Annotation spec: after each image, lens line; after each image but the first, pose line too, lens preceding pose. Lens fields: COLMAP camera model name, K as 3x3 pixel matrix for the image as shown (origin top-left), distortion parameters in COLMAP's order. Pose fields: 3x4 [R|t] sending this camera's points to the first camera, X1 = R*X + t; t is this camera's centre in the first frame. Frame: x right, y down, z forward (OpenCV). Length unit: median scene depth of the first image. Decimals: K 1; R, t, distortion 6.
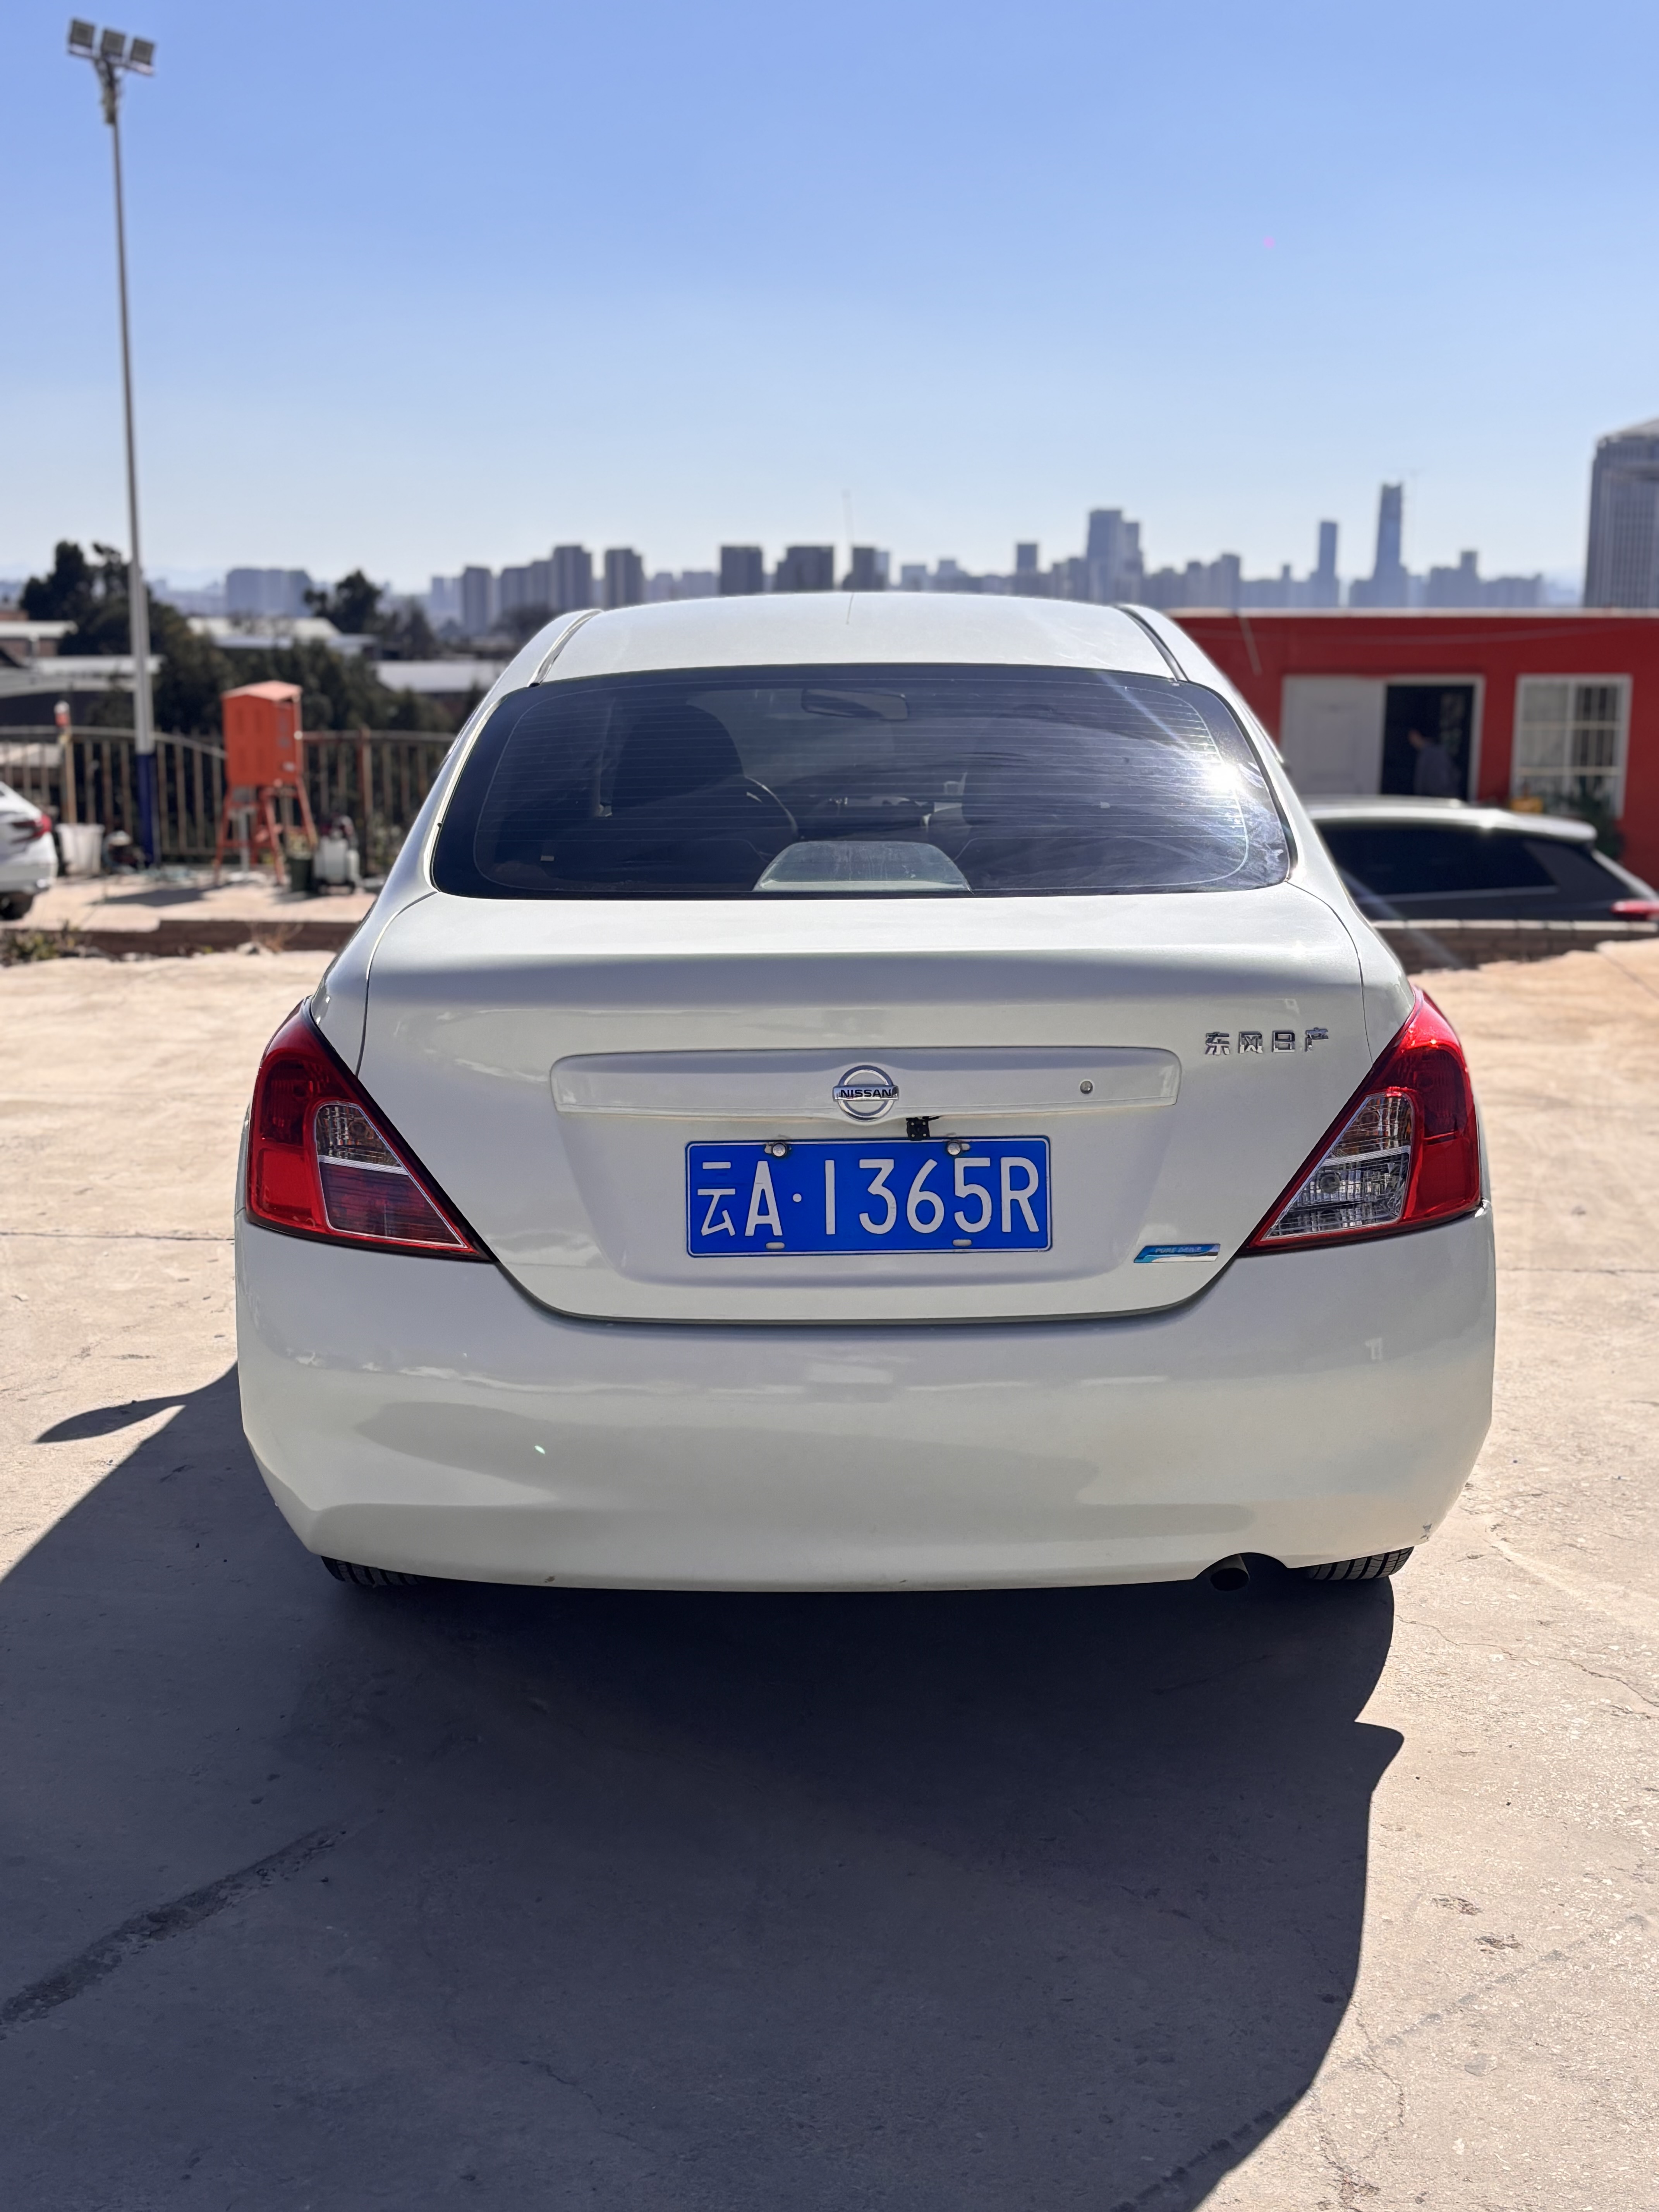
lens RADIAL K [[2767.8, 0, 833.5], [0, 2767.8, 1109.8], [0, 0, 1]] dist [0.038987, 0.000000]
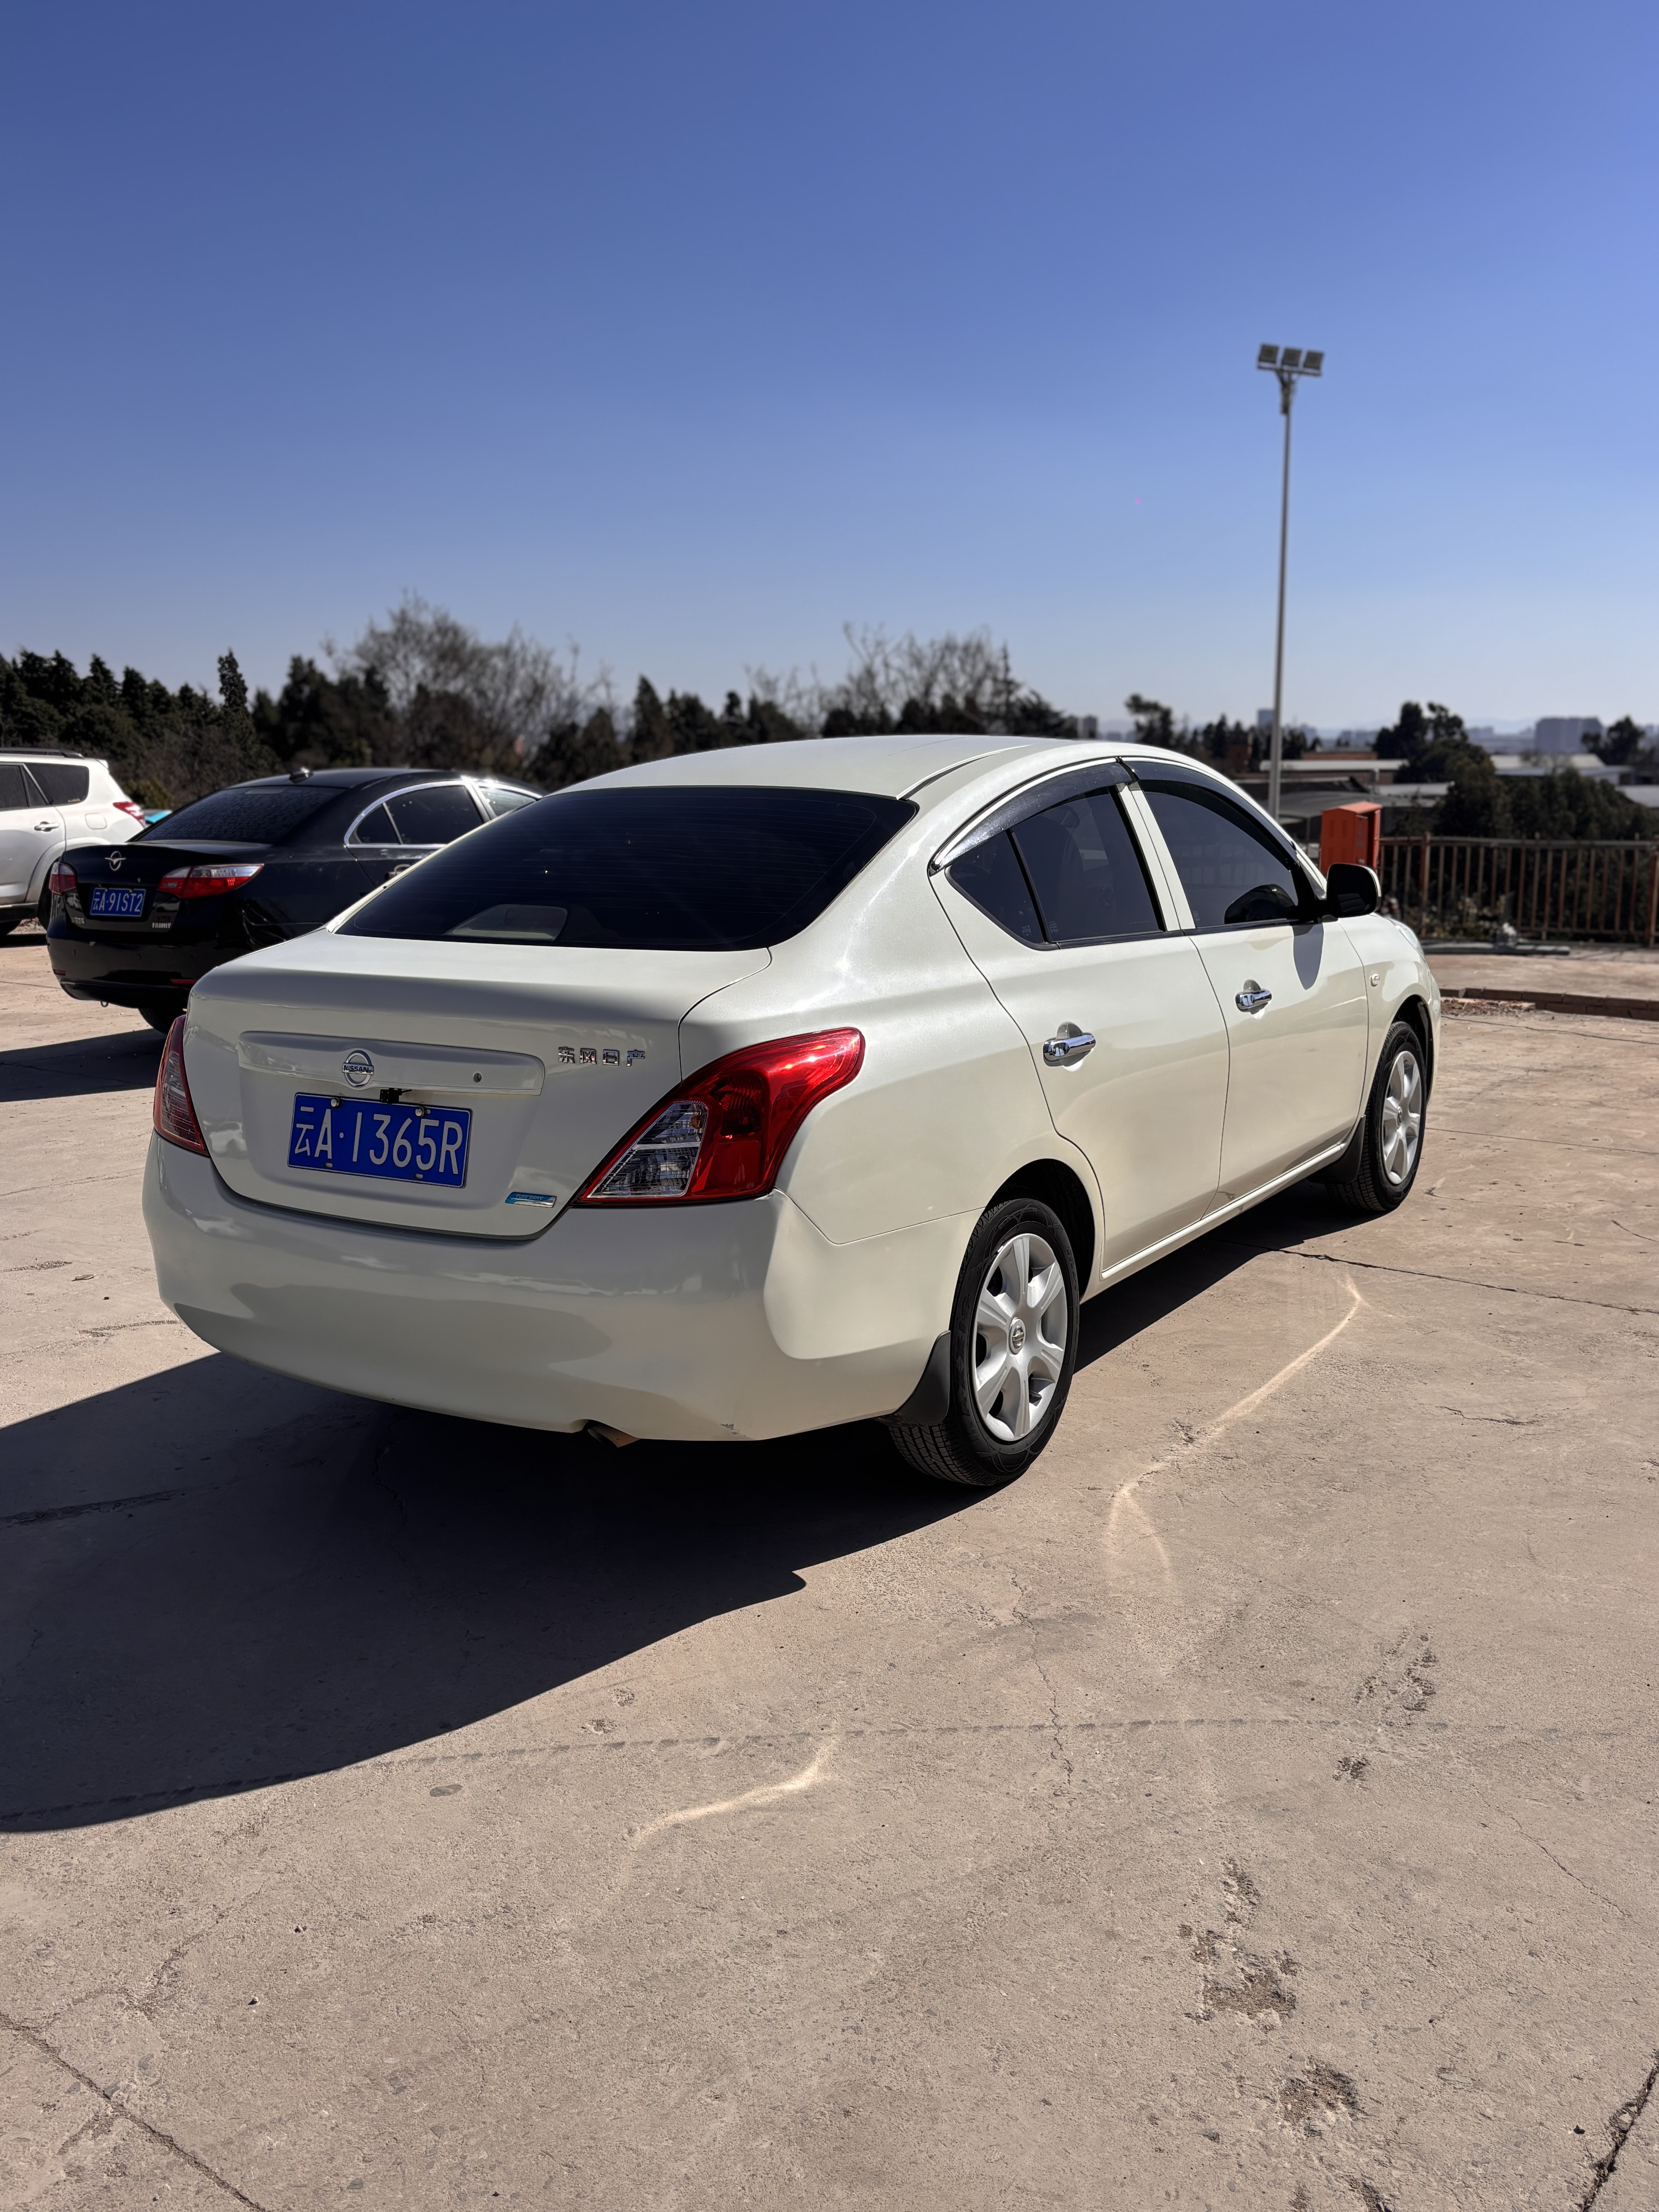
lens RADIAL K [[1935.8, 0, 823.7], [0, 1935.8, 1104.3], [0, 0, 1]] dist [0.011492, 0.011517]
pose [[0.852322, 0.088607, -0.515457, 0.759415], [-0.087212, 0.995824, 0.026975, -0.036887], [0.515695, 0.021963, 0.856491, 0.224615]]
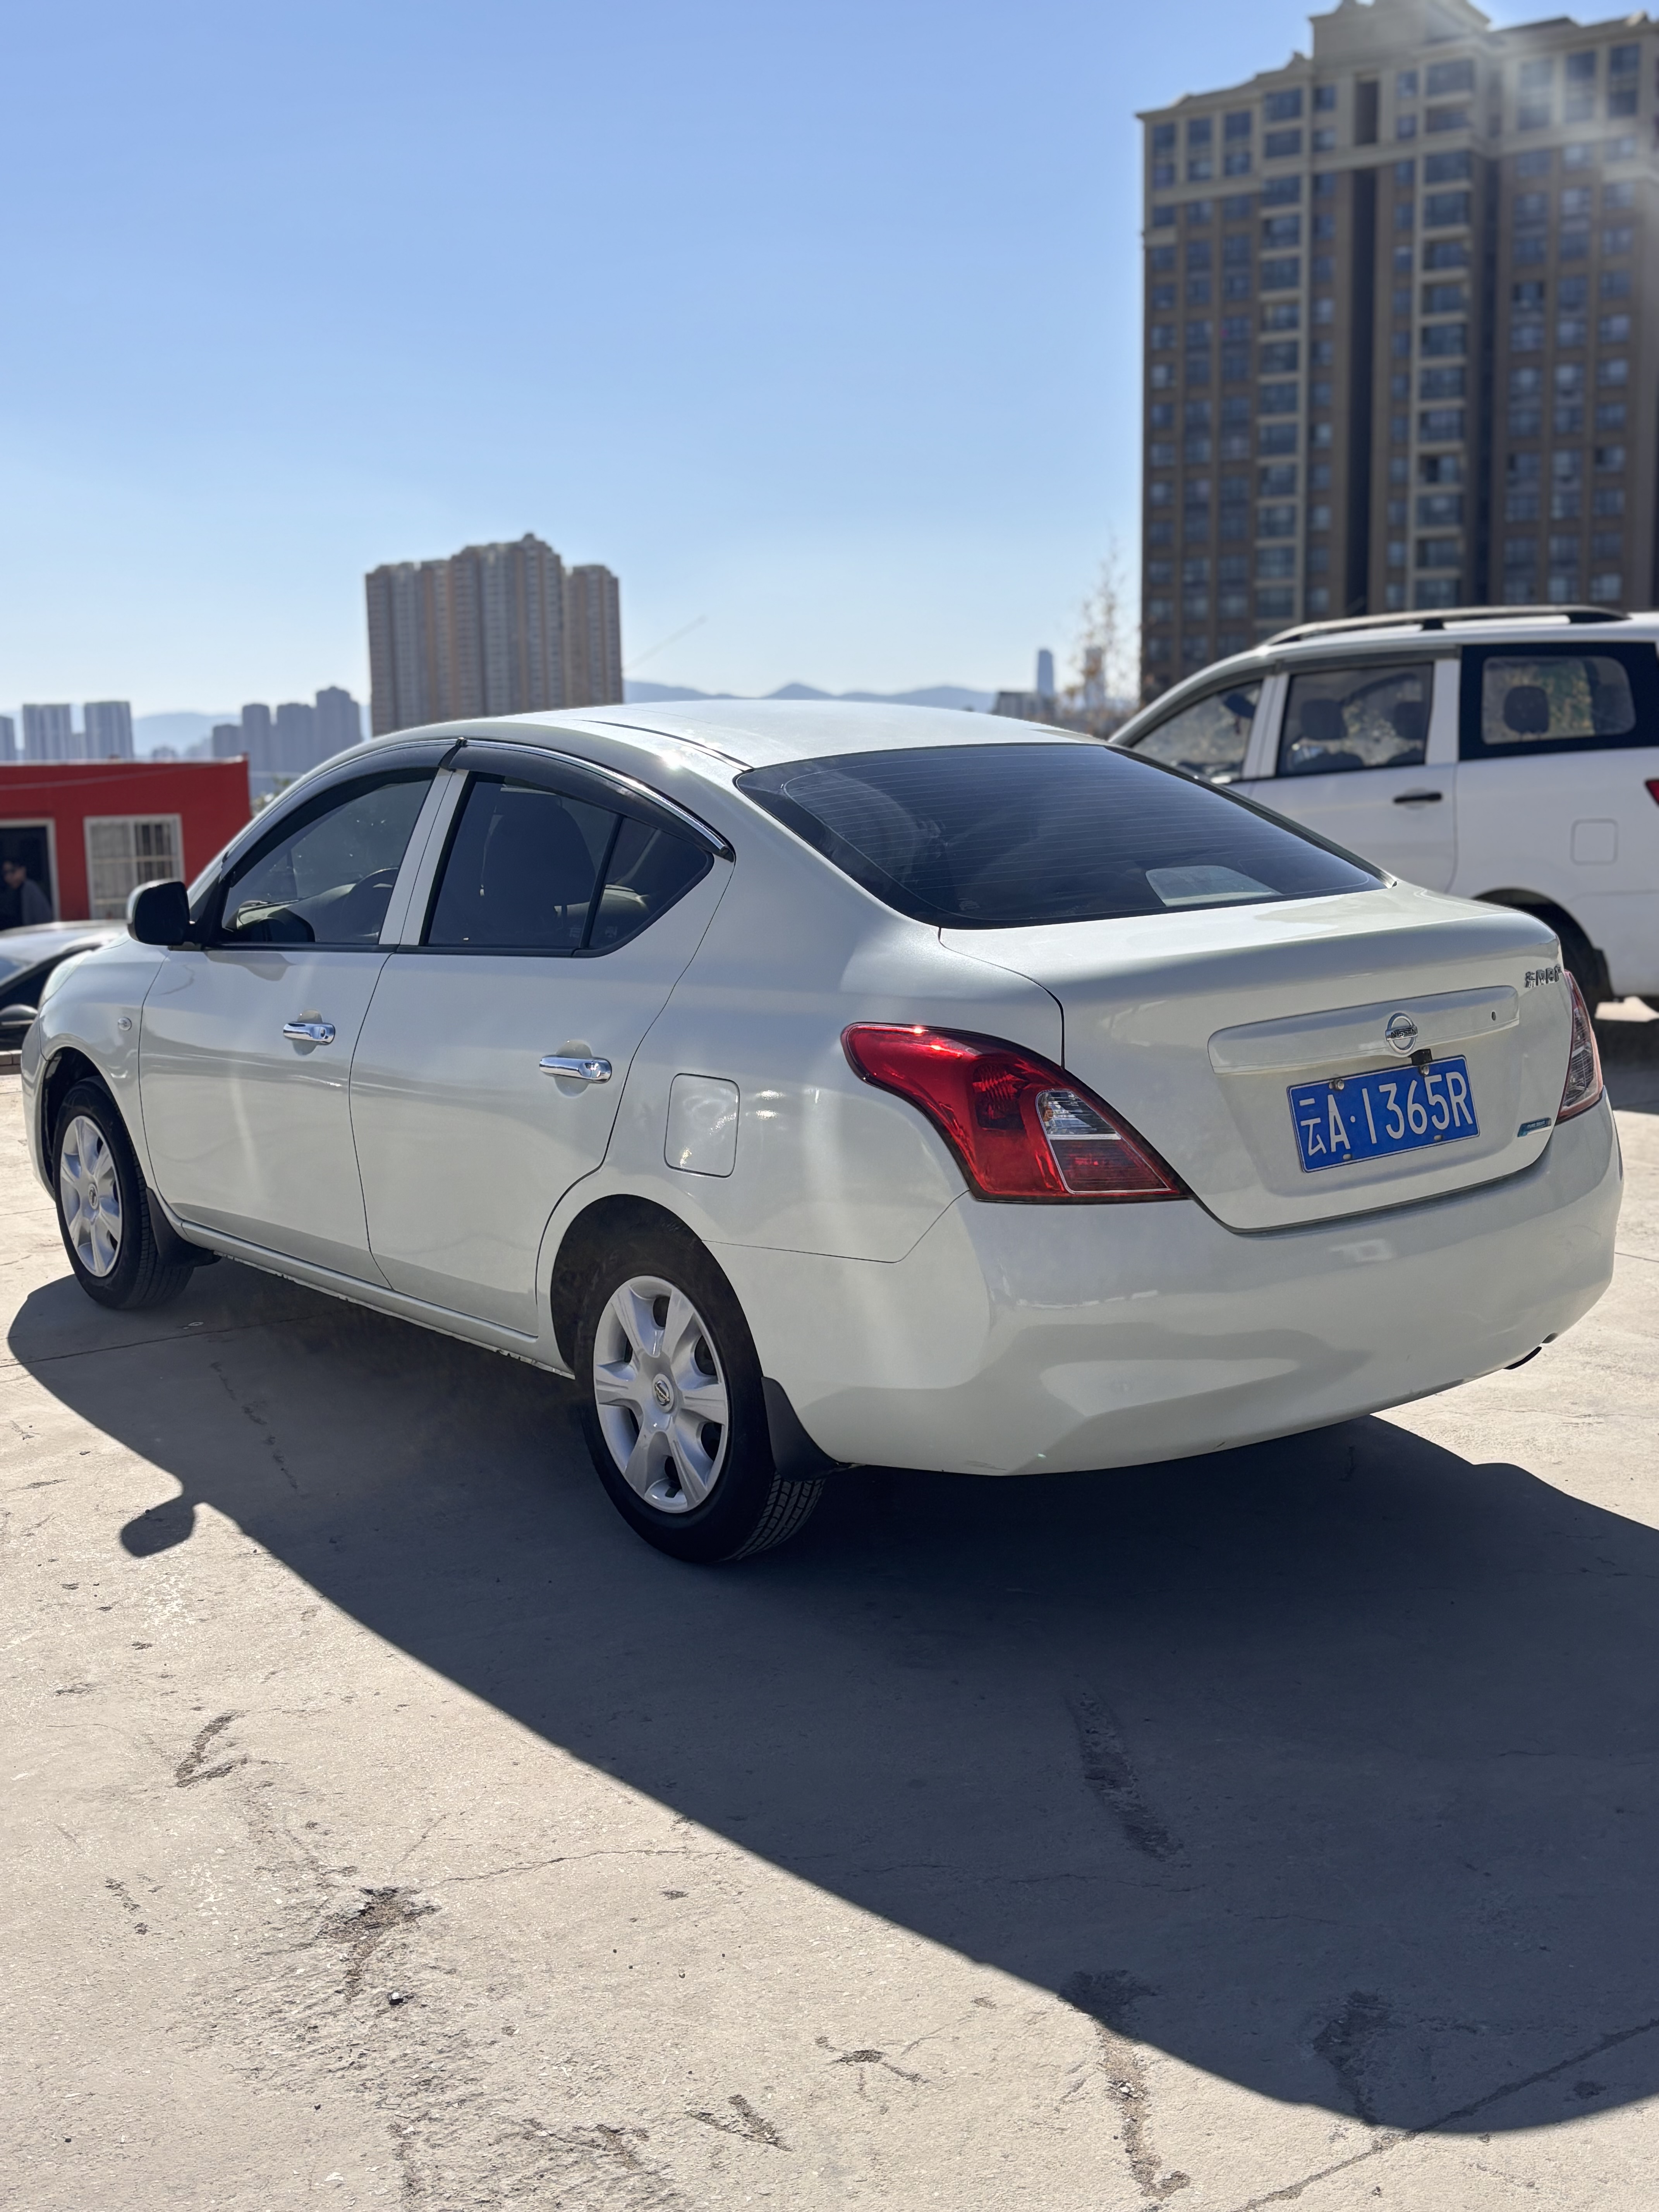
lens RADIAL K [[2498.3, 0, 827.3], [0, 2498.3, 1113.6], [0, 0, 1]] dist [0.068622, 0.000000]
pose [[0.783396, -0.111339, 0.611470, -0.952472], [0.137401, 0.990506, 0.004321, -0.010988], [-0.606146, 0.080631, 0.791256, 0.195135]]
